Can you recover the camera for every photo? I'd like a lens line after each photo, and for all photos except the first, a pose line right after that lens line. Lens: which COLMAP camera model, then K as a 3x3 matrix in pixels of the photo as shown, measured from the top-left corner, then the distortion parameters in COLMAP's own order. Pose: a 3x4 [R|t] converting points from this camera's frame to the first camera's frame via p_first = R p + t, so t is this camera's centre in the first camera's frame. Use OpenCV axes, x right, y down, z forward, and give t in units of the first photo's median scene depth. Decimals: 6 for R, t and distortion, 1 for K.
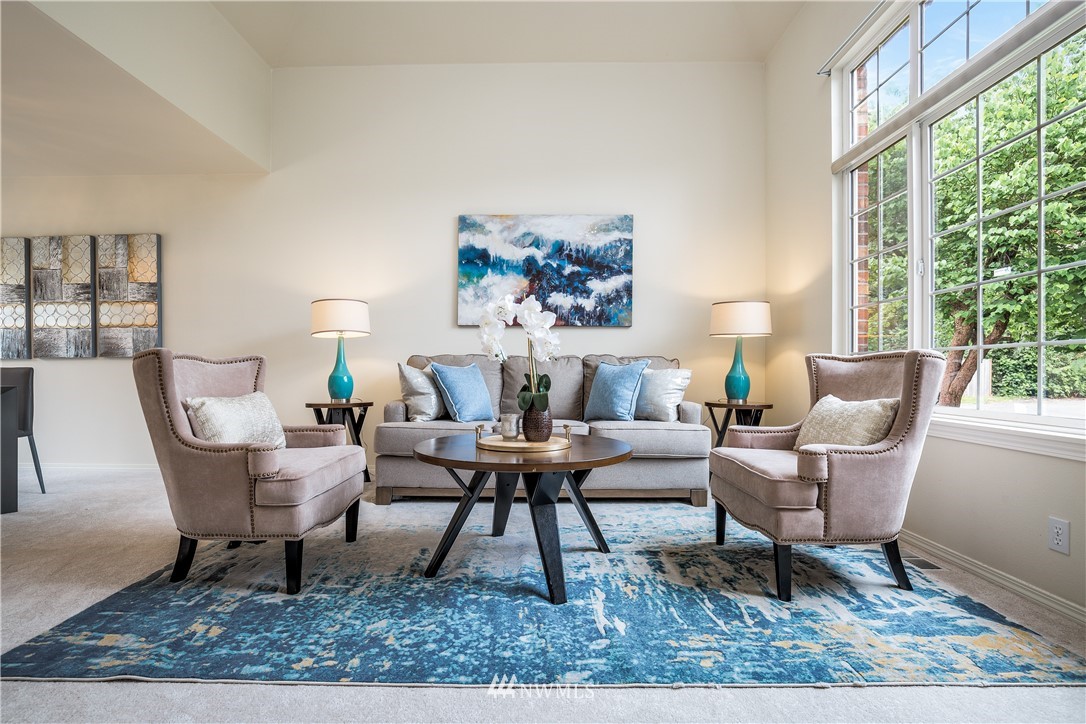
lens RADIAL K [[506.6, 0, 540.2], [0, 506.6, 371.0], [0, 0, 1]] dist [-0.018450, 0.000887]
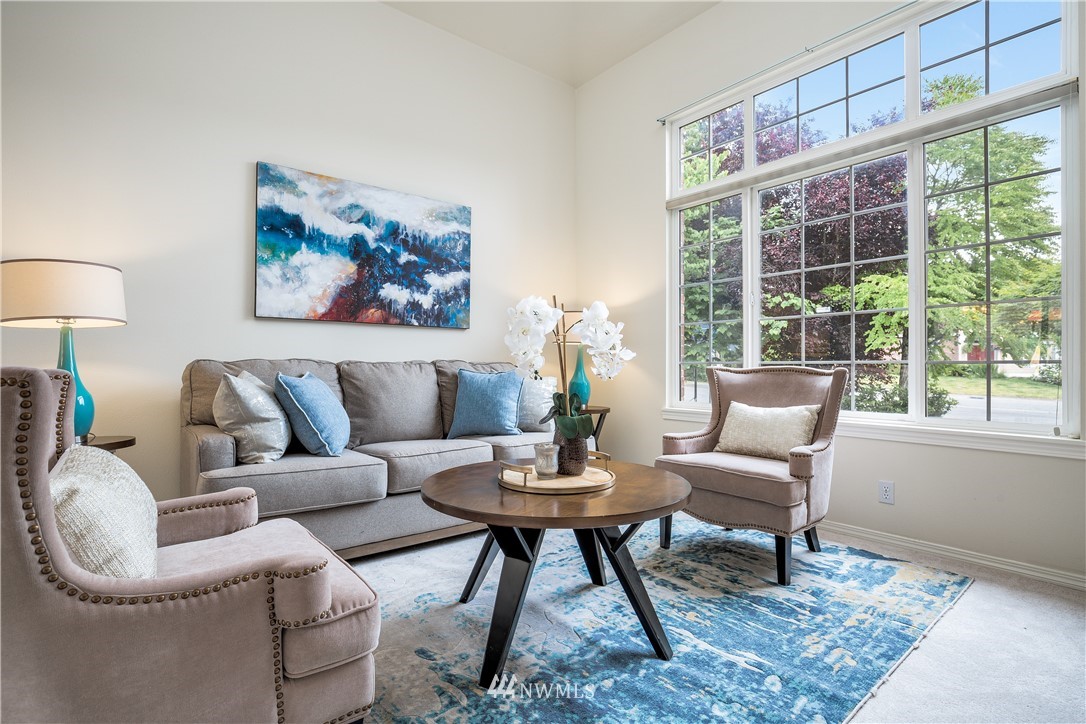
lens RADIAL K [[515.8, 0, 543.0], [0, 515.8, 362.0], [0, 0, 1]] dist [-0.018399, 0.000030]
pose [[0.773238, 0.003835, 0.634104, -0.307112], [0.000864, 0.999974, -0.007100, -0.021418], [-0.634115, 0.006038, 0.773215, 0.195178]]
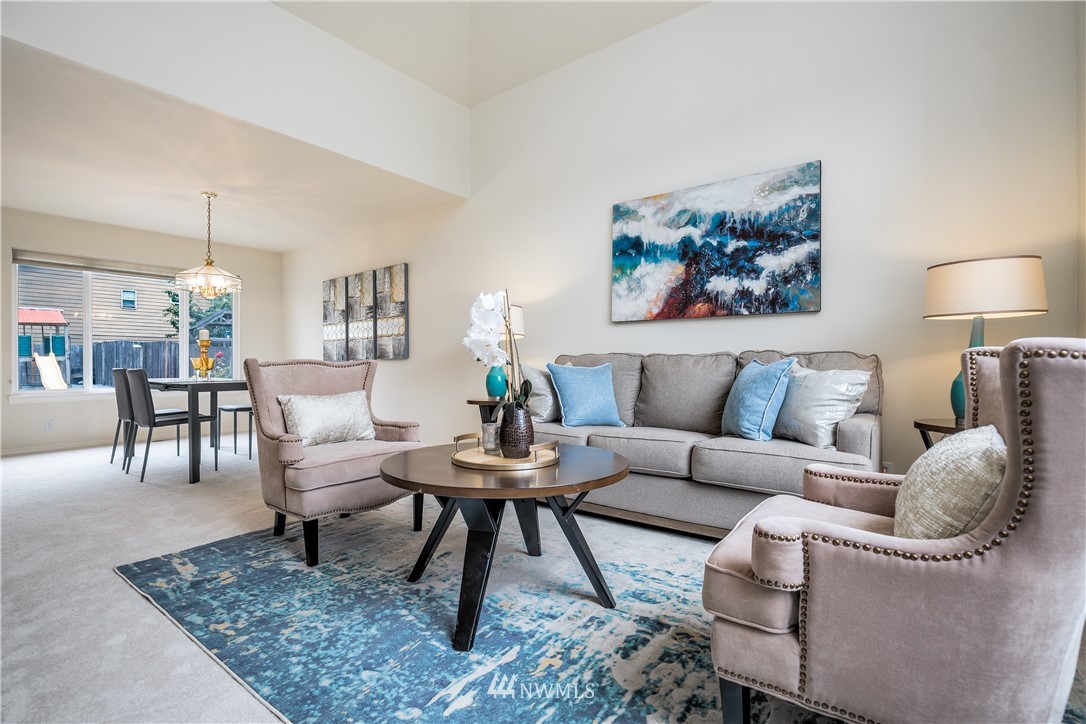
lens RADIAL K [[501.9, 0, 543.0], [0, 501.9, 362.0], [0, 0, 1]] dist [-0.016829, 0.000046]
pose [[0.804047, -0.006032, -0.594536, 0.288843], [0.002901, 0.999976, -0.006223, -0.010408], [0.594559, 0.003279, 0.804045, 0.175120]]
